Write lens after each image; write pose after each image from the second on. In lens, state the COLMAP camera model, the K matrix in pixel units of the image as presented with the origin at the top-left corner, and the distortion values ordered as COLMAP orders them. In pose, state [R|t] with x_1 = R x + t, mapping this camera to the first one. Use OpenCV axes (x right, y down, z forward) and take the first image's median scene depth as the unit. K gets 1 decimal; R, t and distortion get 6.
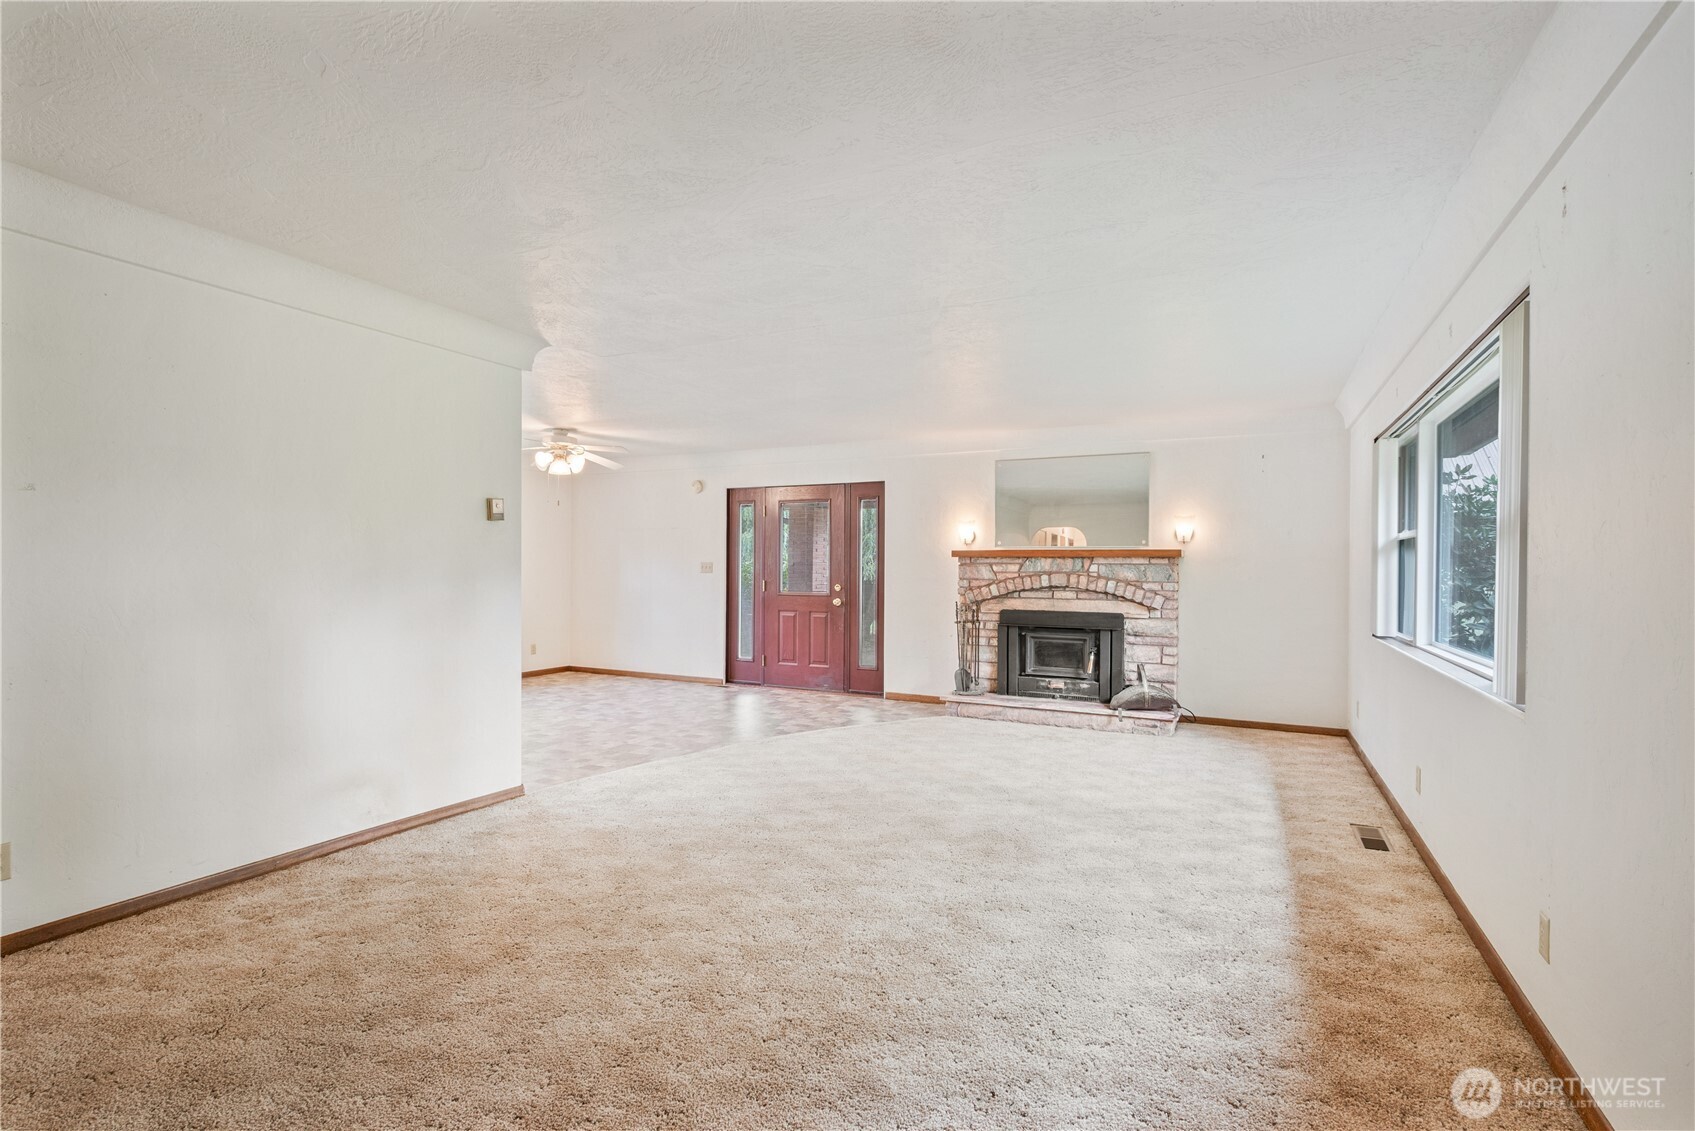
lens RADIAL K [[782.7, 0, 842.2], [0, 782.7, 563.9], [0, 0, 1]] dist [0.000760, 0.001656]
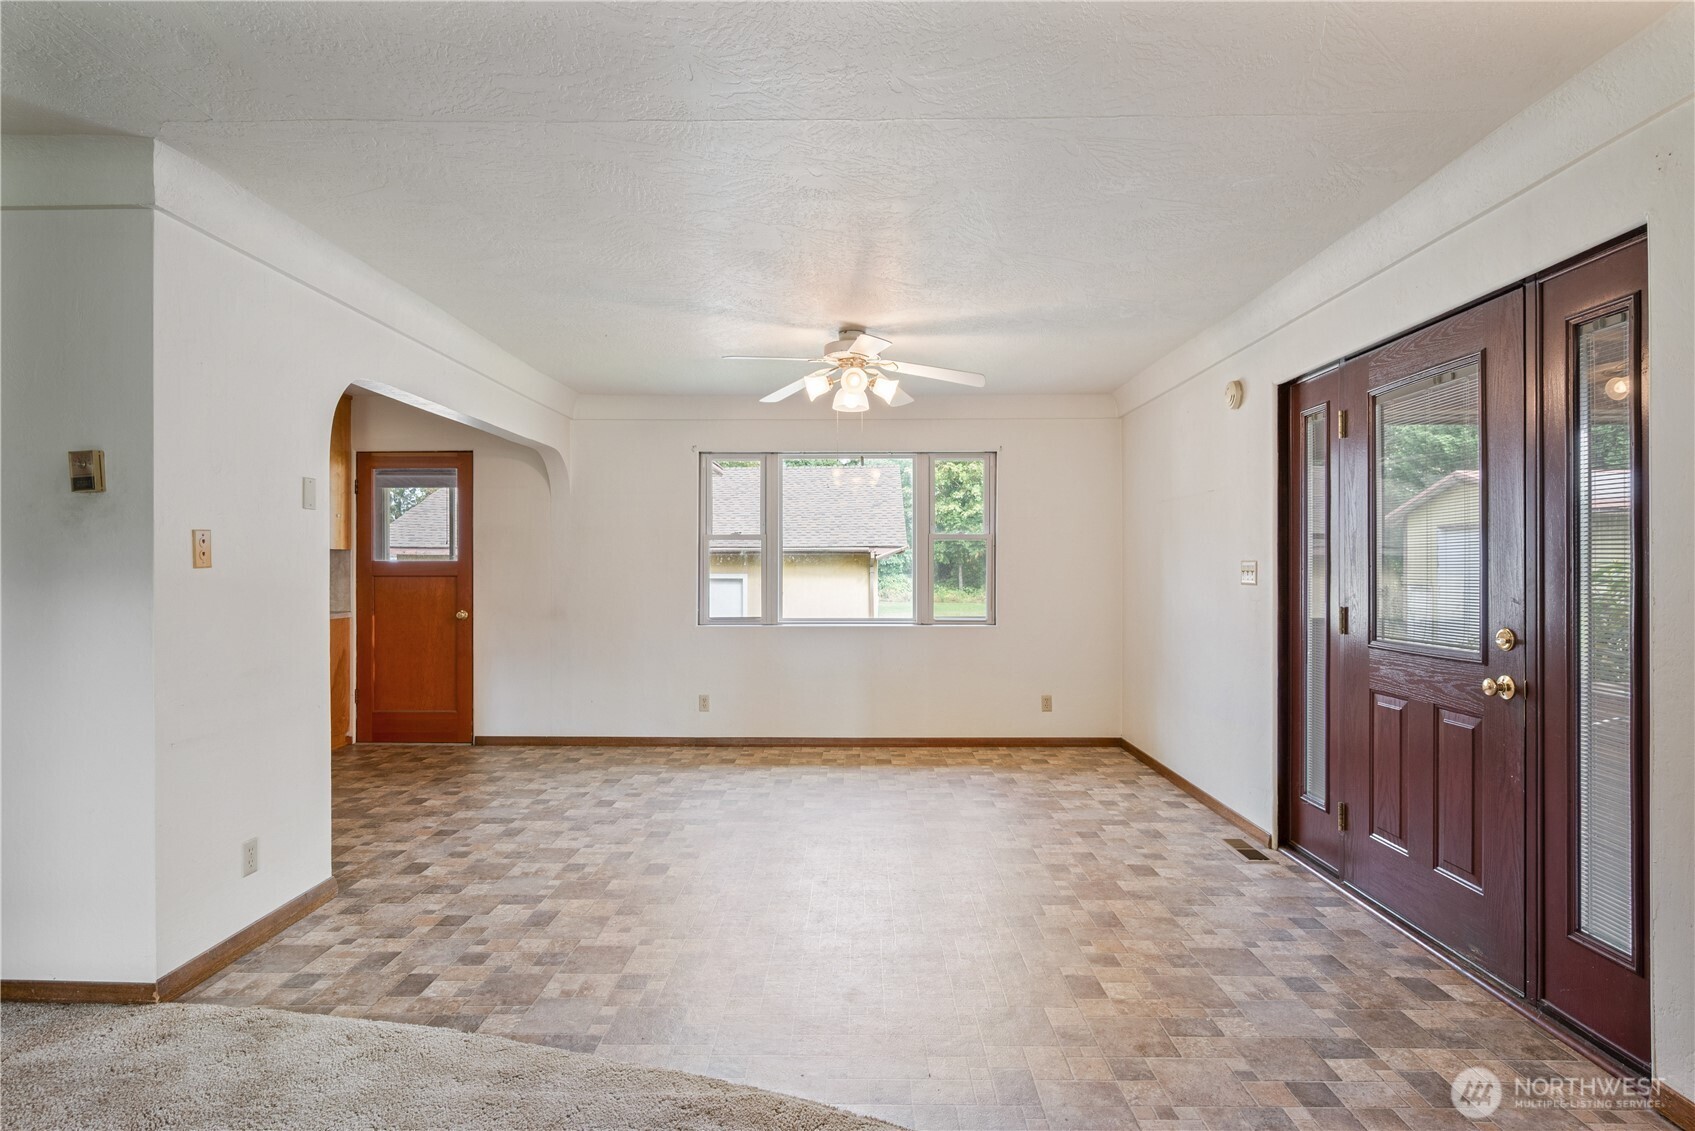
lens RADIAL K [[857.3, 0, 827.0], [0, 857.3, 564.8], [0, 0, 1]] dist [0.003765, -0.002404]
pose [[0.444427, -0.010534, -0.895753, 0.217514], [0.008094, 0.999937, -0.007744, 0.003012], [0.895779, -0.003808, 0.444484, 0.781693]]
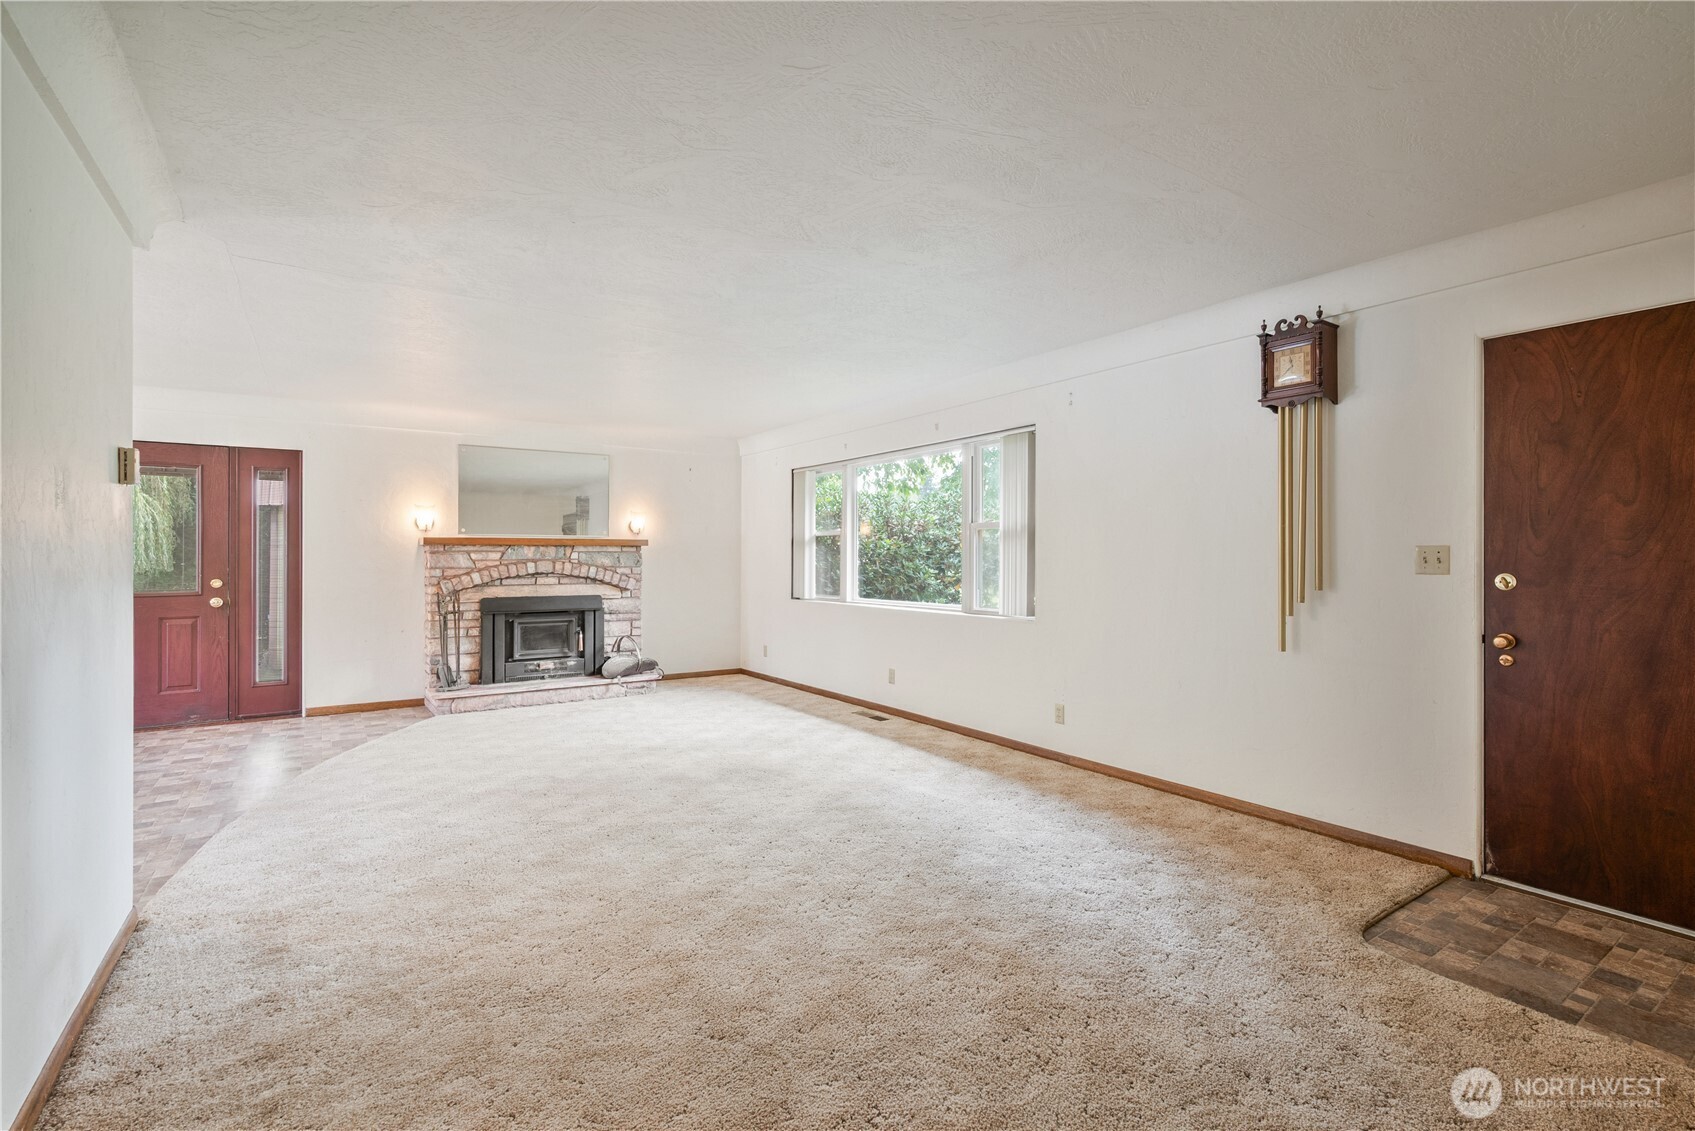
lens RADIAL K [[782.7, 0, 830.1], [0, 782.7, 555.0], [0, 0, 1]] dist [0.000760, 0.001656]
pose [[0.497974, -0.005768, 0.867173, -0.459571], [0.000090, 0.999978, 0.006600, -0.002501], [-0.867192, -0.003209, 0.497963, 0.140506]]
